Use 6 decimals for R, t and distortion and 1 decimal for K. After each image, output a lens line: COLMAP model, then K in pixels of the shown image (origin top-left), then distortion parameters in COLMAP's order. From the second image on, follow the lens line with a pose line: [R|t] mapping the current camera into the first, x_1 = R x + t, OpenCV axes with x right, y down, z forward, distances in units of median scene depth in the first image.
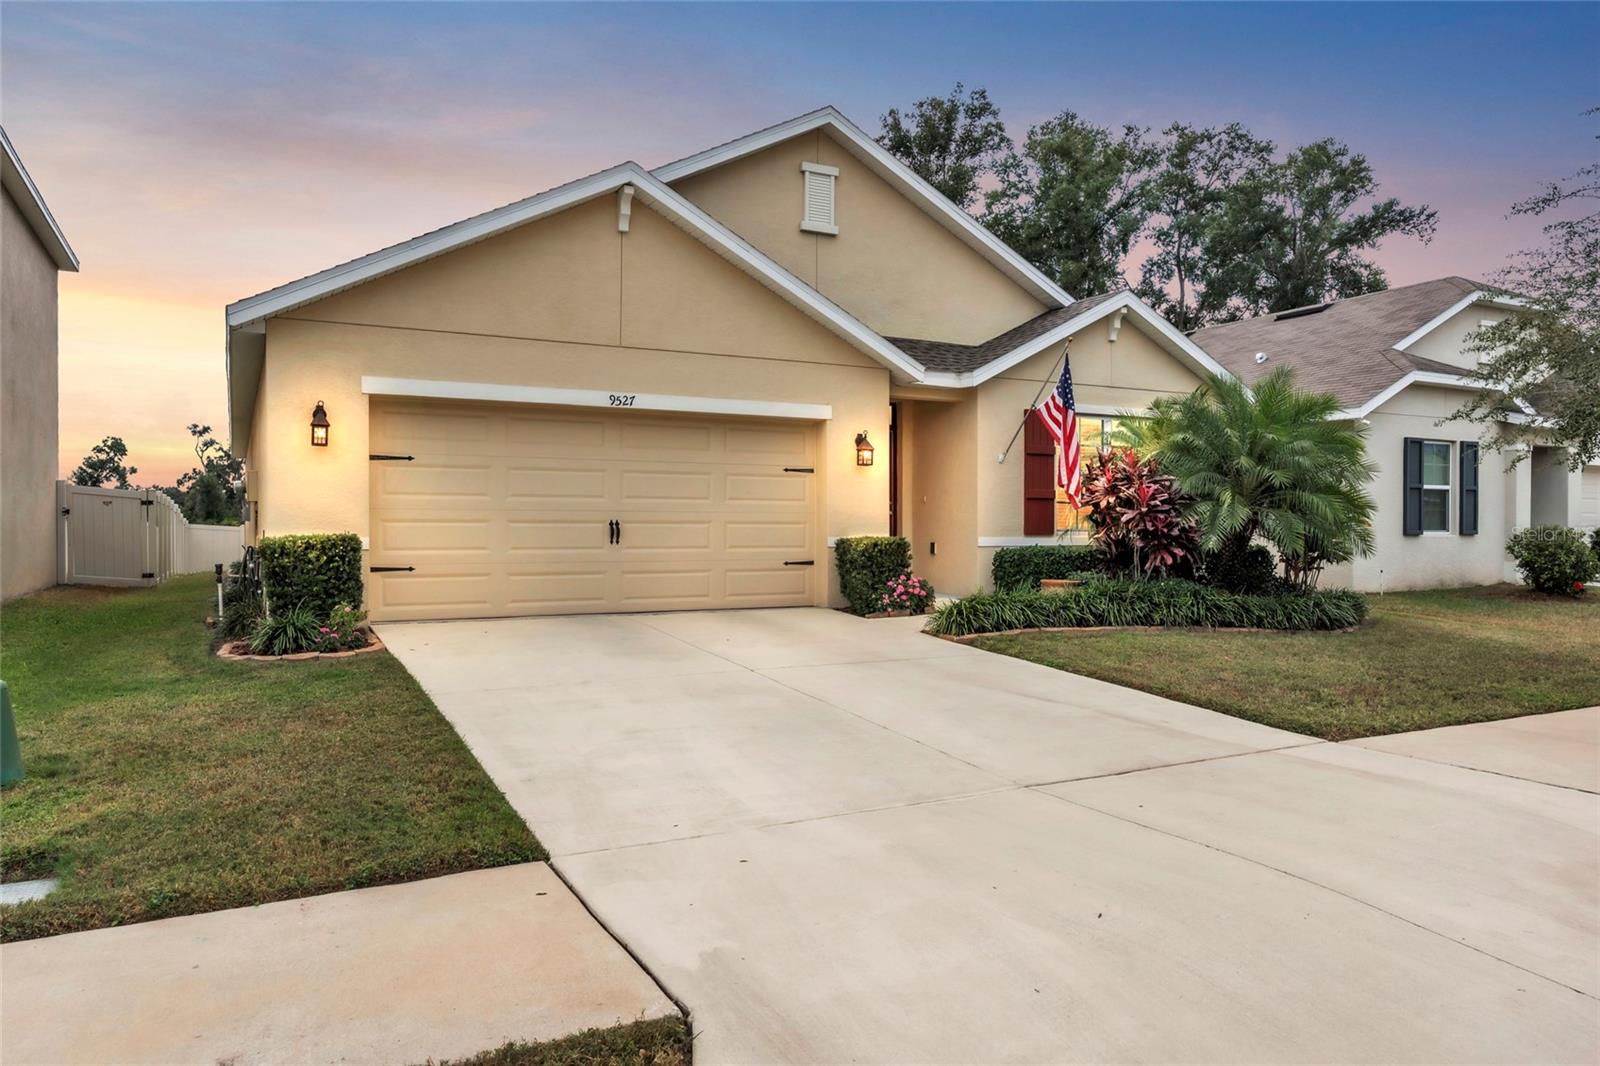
lens RADIAL K [[1088.3, 0, 801.7], [0, 1088.3, 533.6], [0, 0, 1]] dist [0.044996, -0.002433]
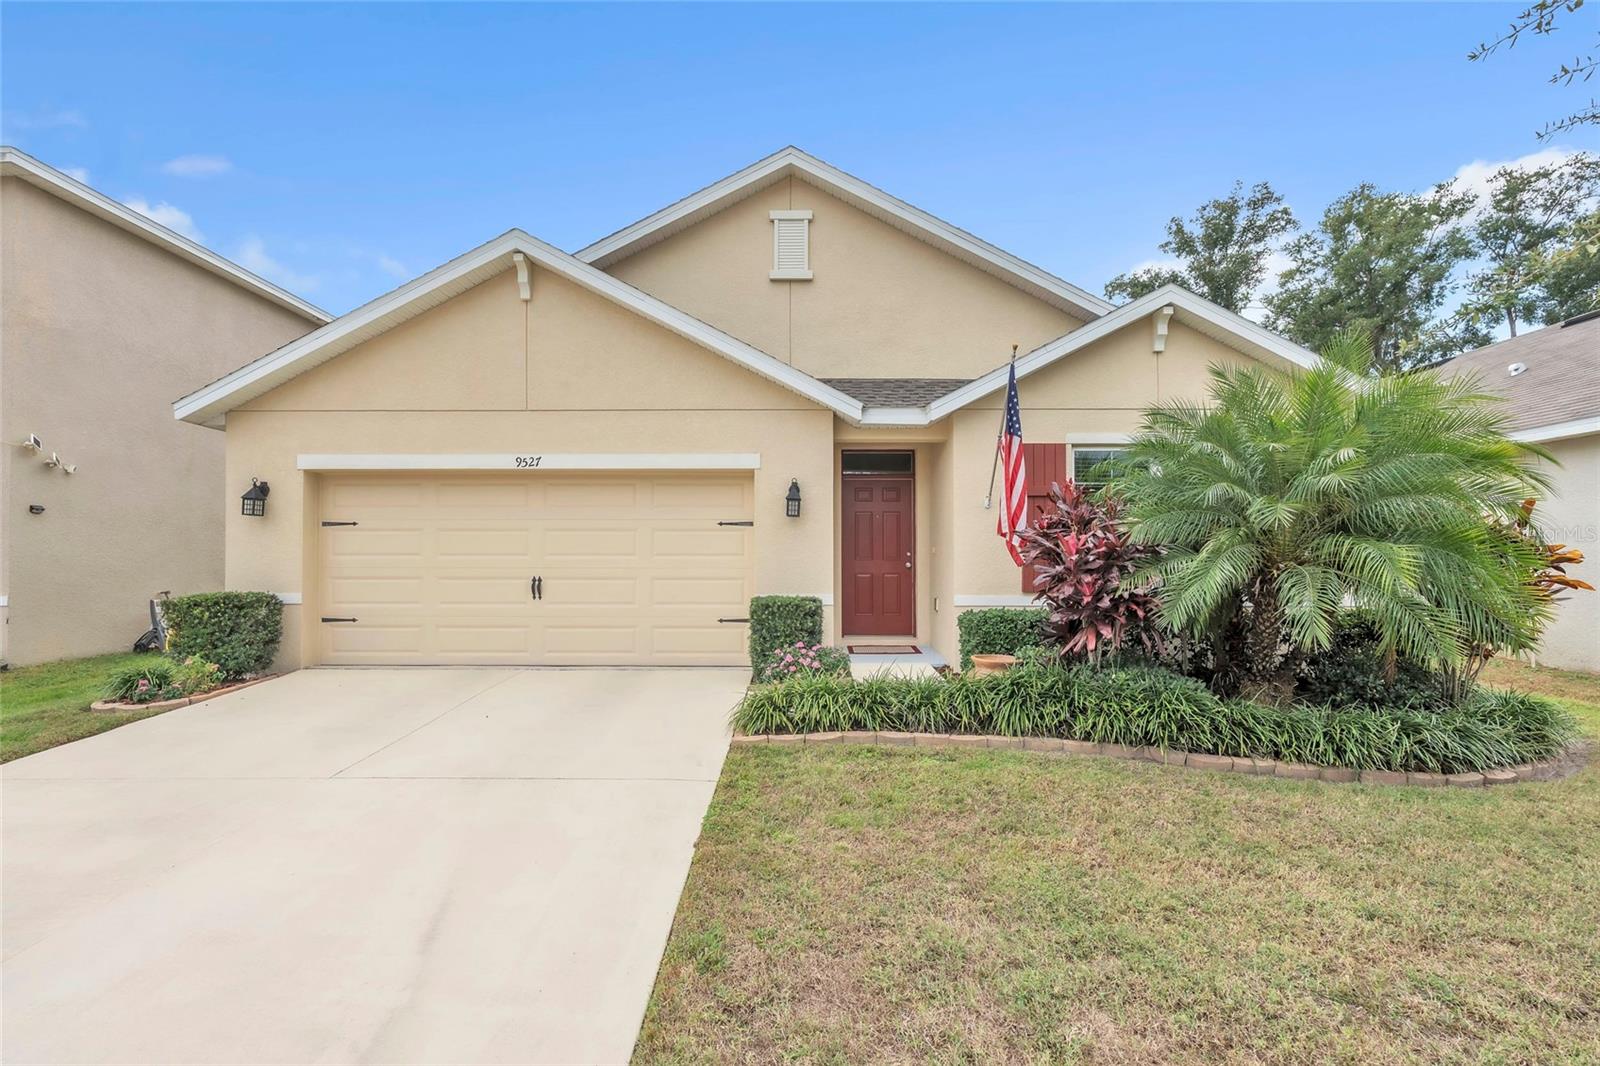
lens RADIAL K [[714.2, 0, 779.3], [0, 714.2, 564.8], [0, 0, 1]] dist [0.001551, 0.002188]
pose [[0.879147, -0.000025, -0.476551, 0.074823], [-0.000880, 0.999998, -0.001677, -0.004734], [0.476550, 0.001893, 0.879145, 0.104462]]
